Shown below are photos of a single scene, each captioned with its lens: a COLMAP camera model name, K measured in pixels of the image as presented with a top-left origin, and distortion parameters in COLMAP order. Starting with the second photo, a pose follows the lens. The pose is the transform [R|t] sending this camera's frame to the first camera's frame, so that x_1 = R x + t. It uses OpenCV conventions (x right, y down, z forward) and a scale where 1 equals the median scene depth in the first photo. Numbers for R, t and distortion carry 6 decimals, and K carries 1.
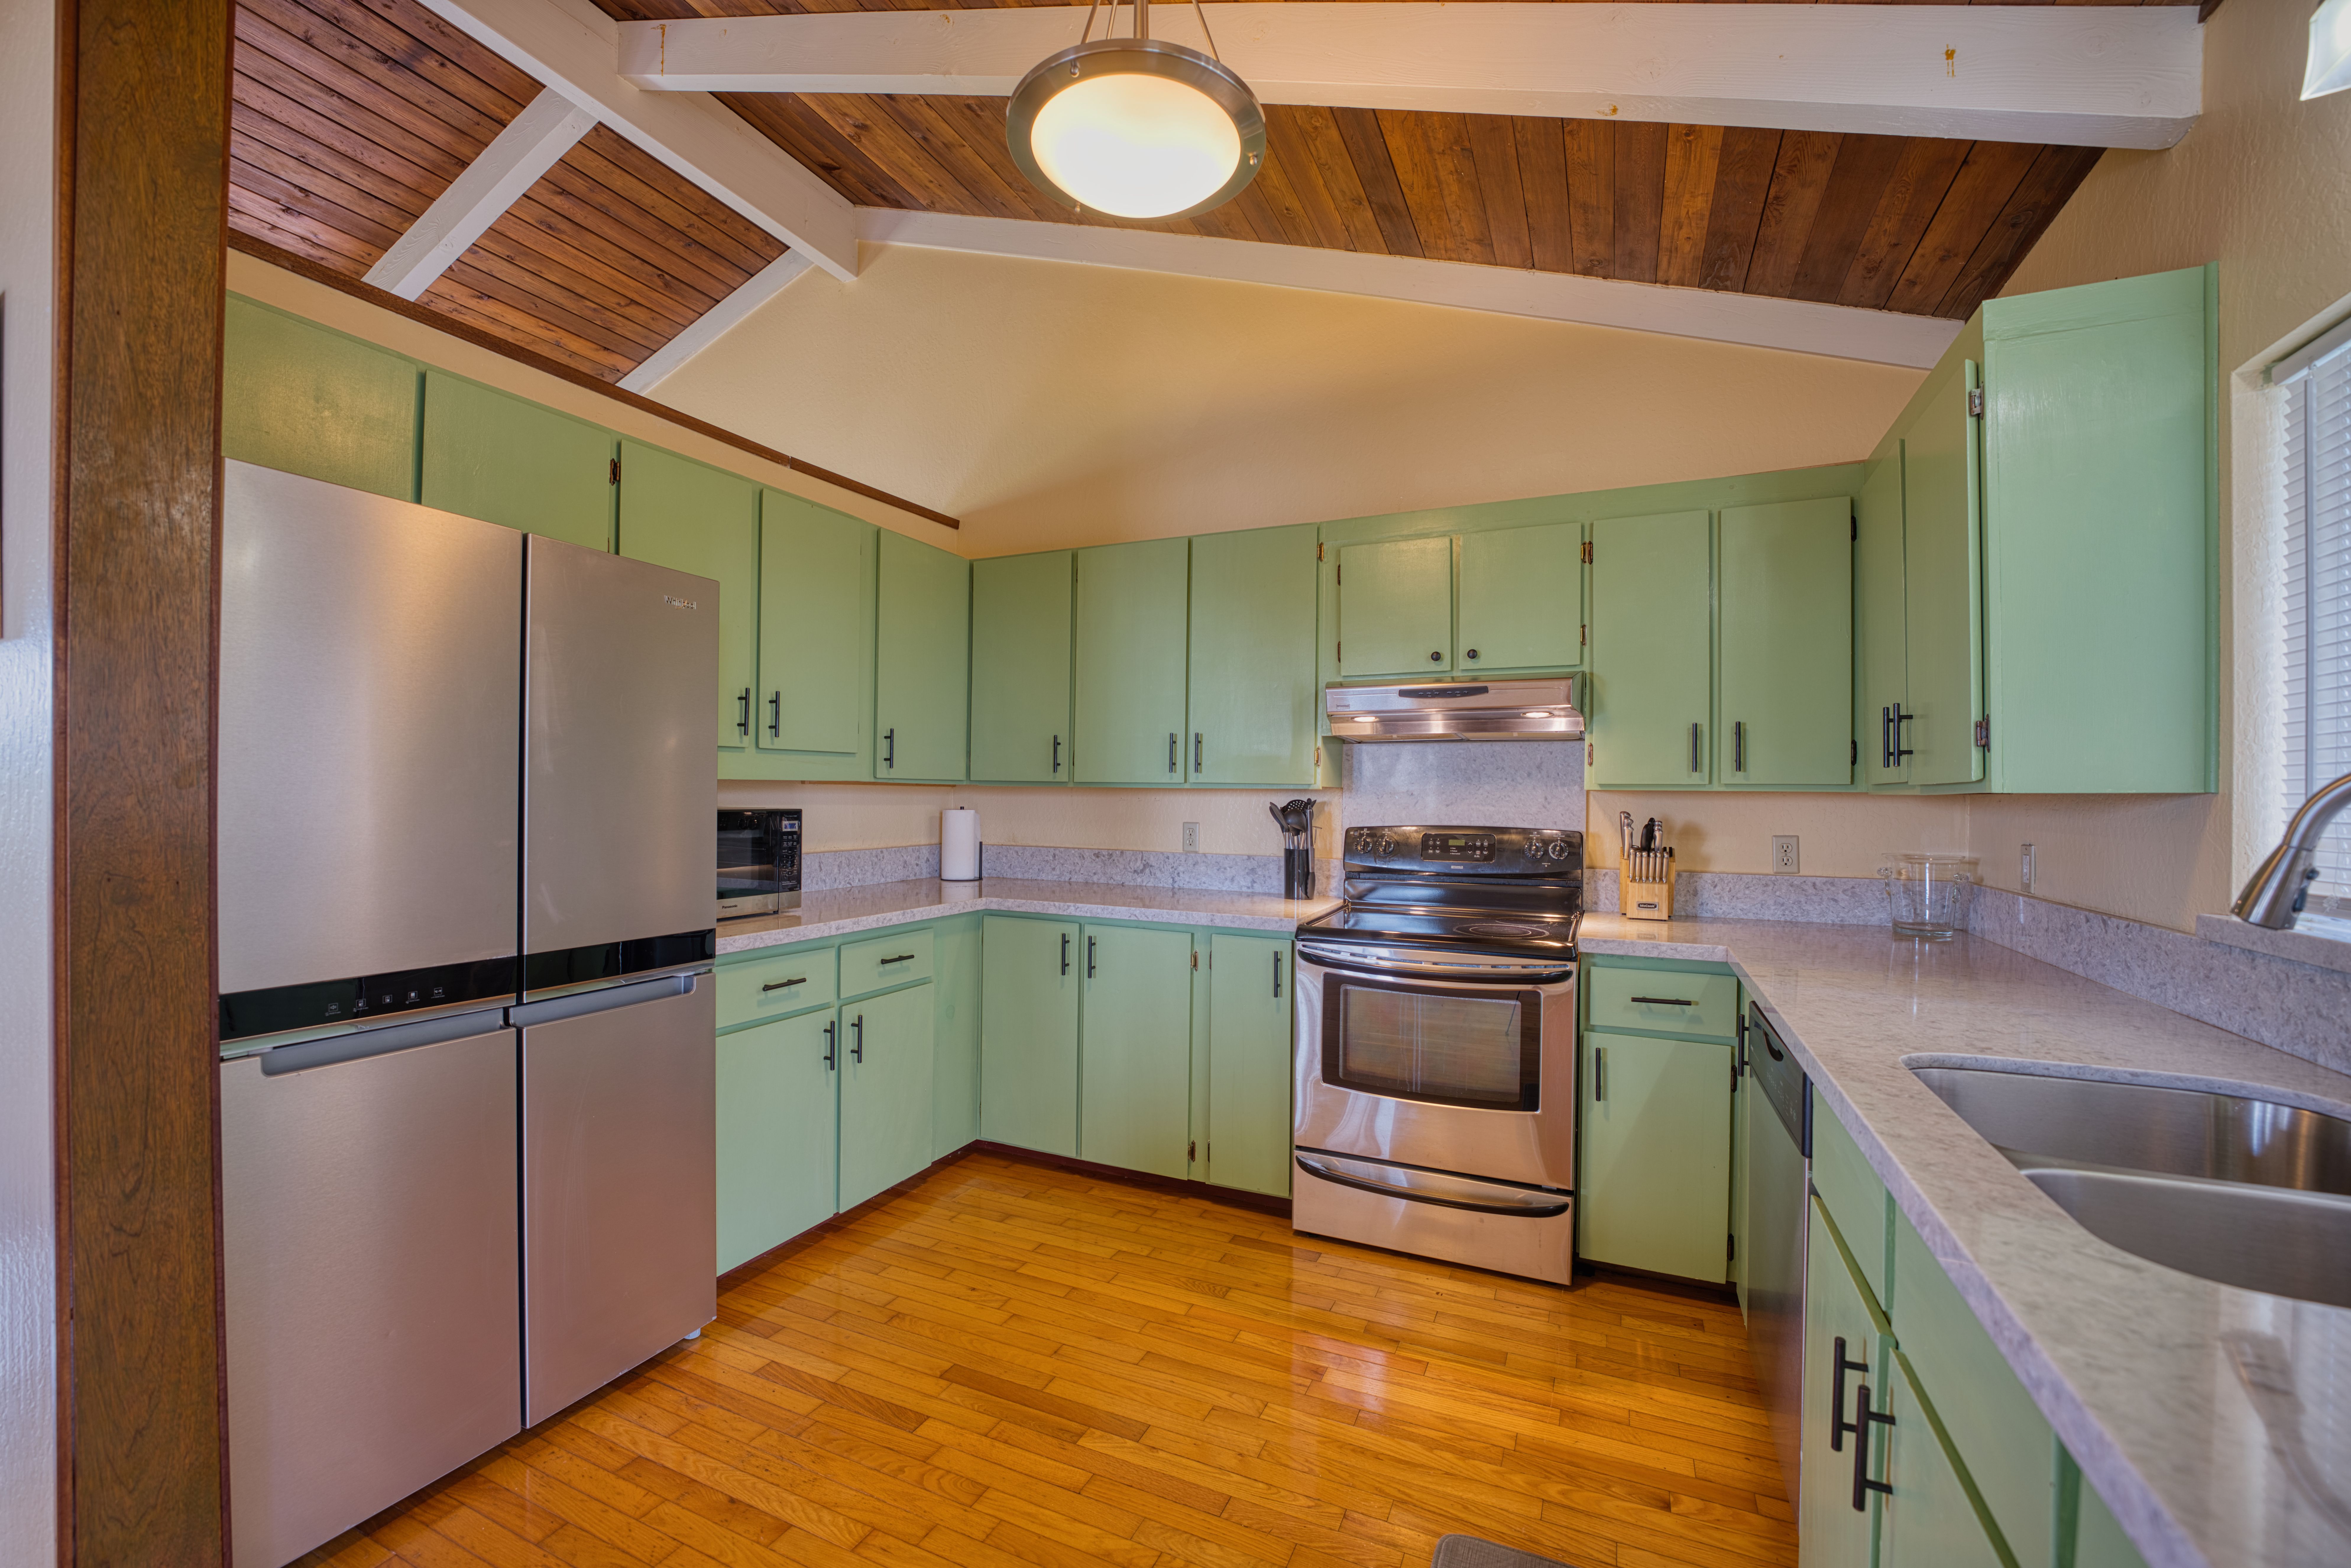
lens RADIAL K [[955.3, 0, 1166.9], [0, 955.3, 790.3], [0, 0, 1]] dist [-0.029824, 0.004060]
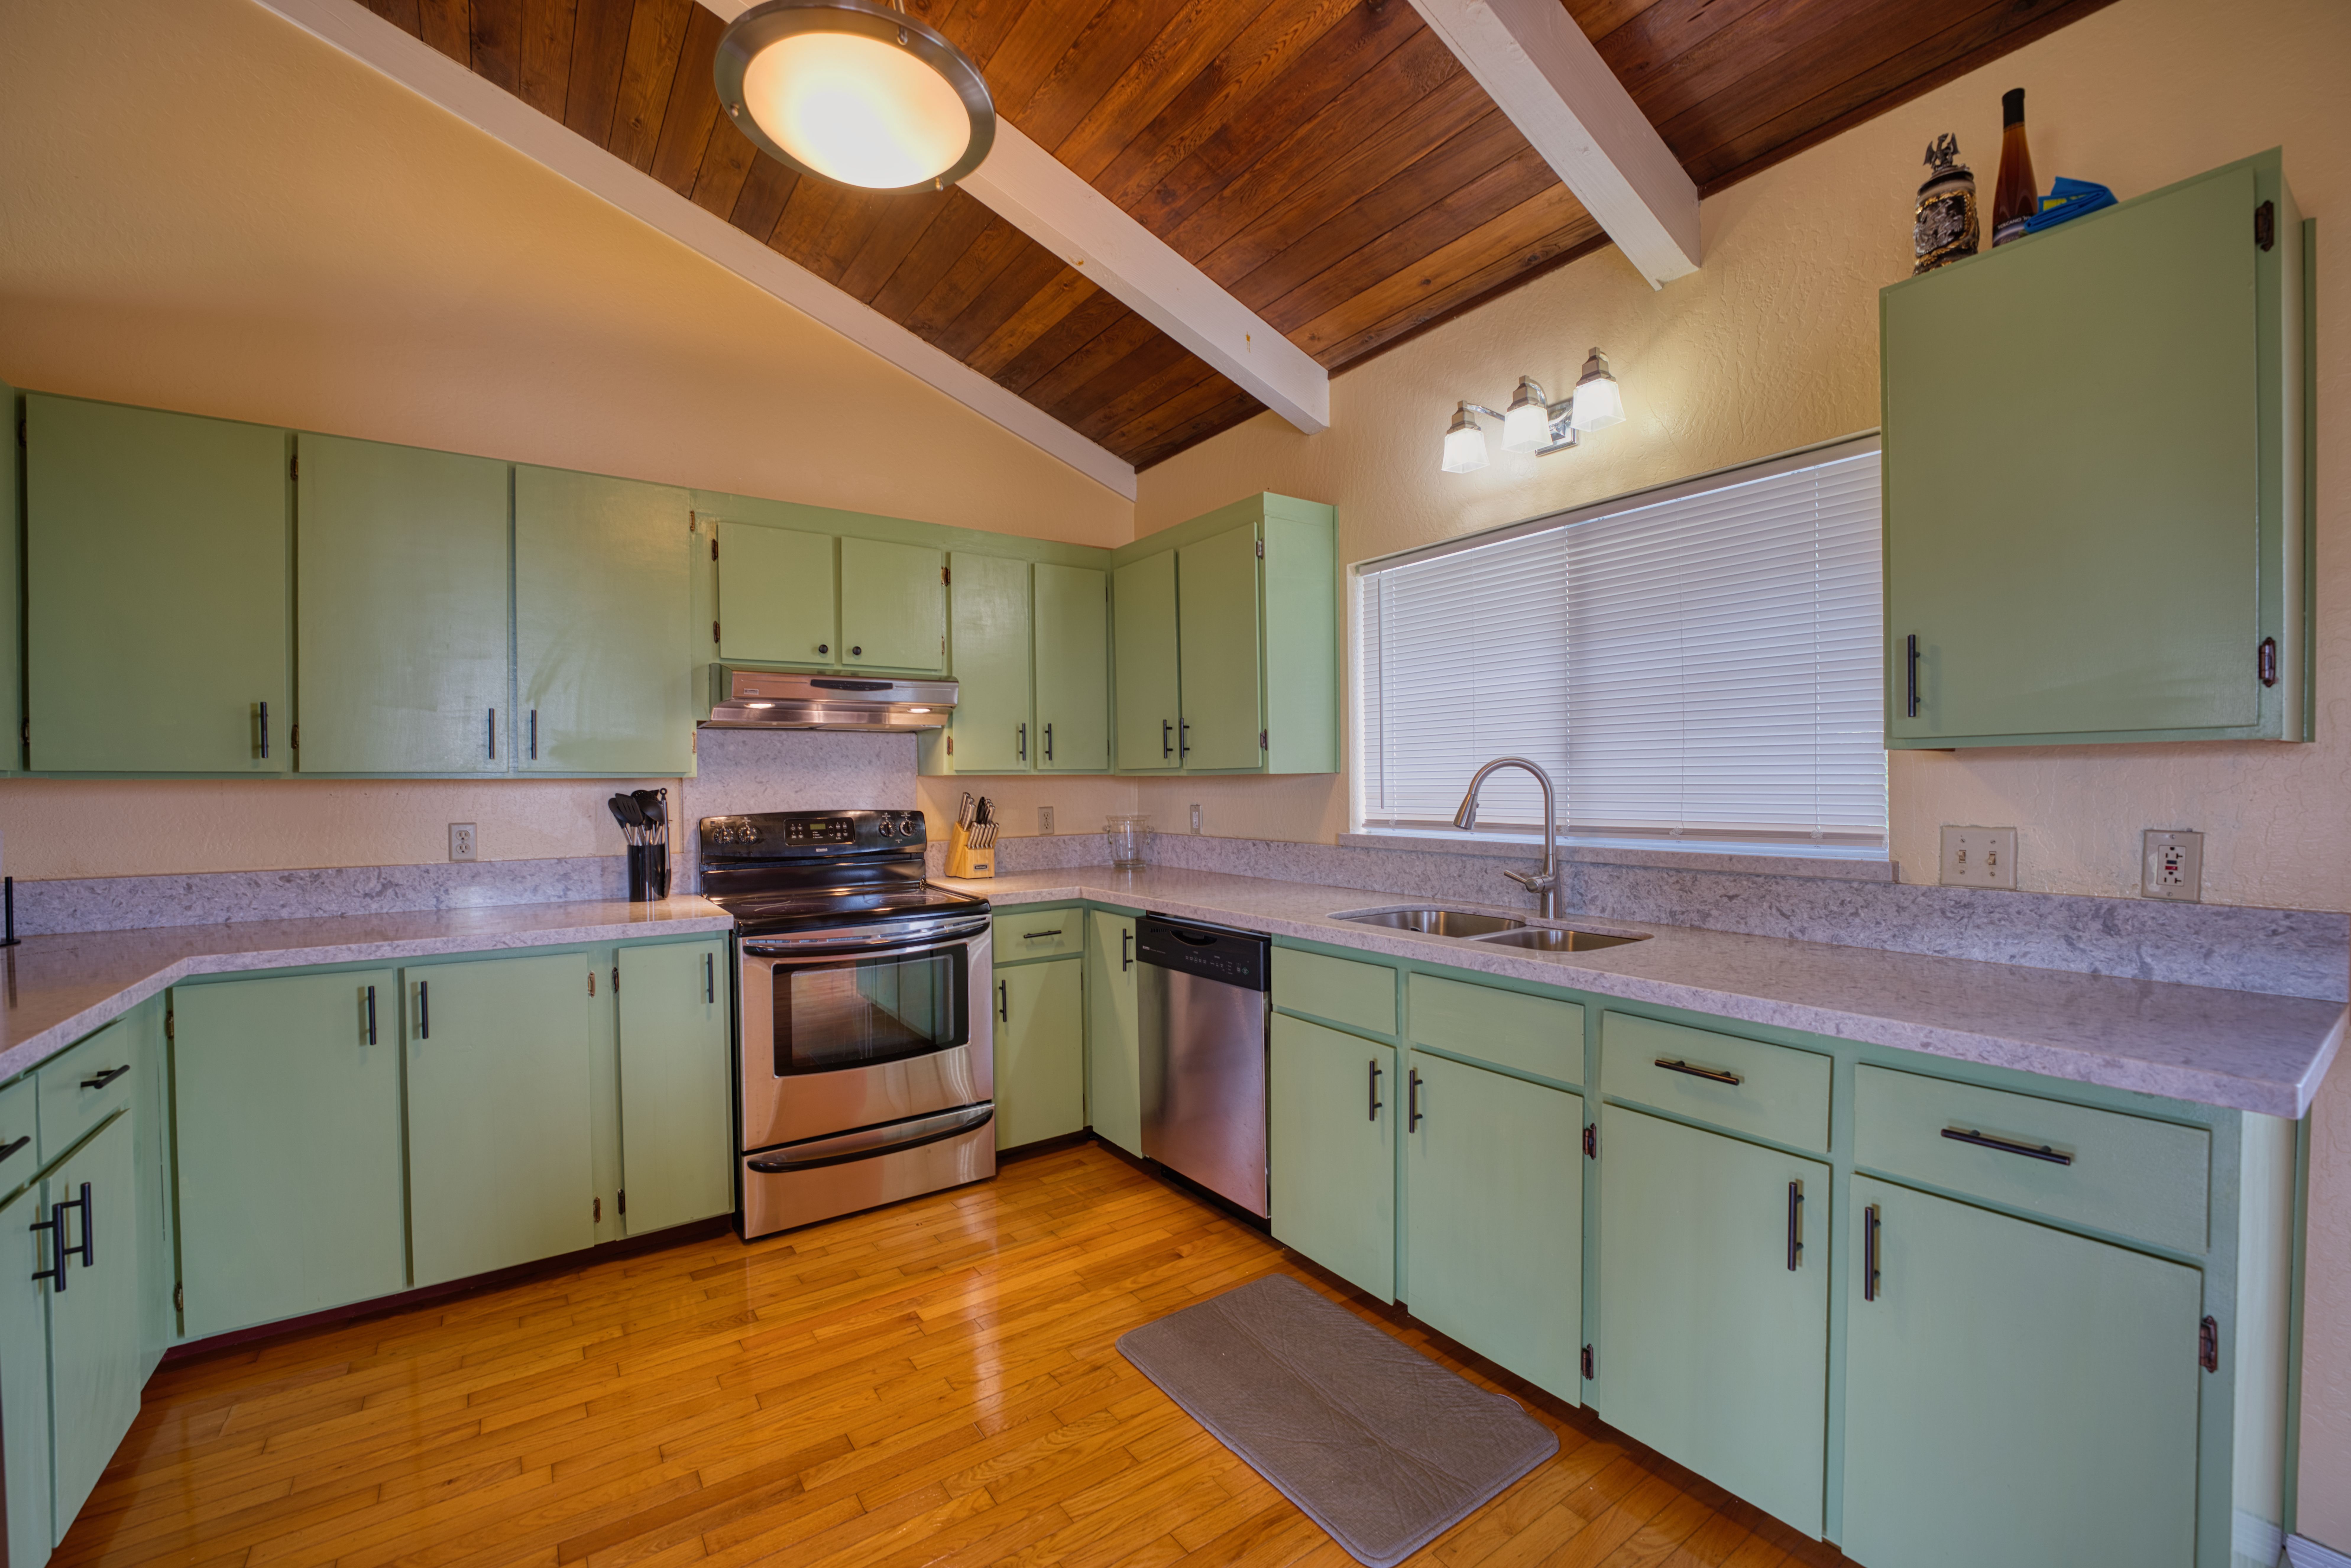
lens RADIAL K [[955.3, 0, 1167.8], [0, 955.3, 790.6], [0, 0, 1]] dist [-0.029824, 0.004060]
pose [[0.500965, -0.025122, 0.865103, -0.460782], [0.011205, 0.999683, 0.022541, -0.004993], [-0.865395, -0.001599, 0.501088, 0.156903]]
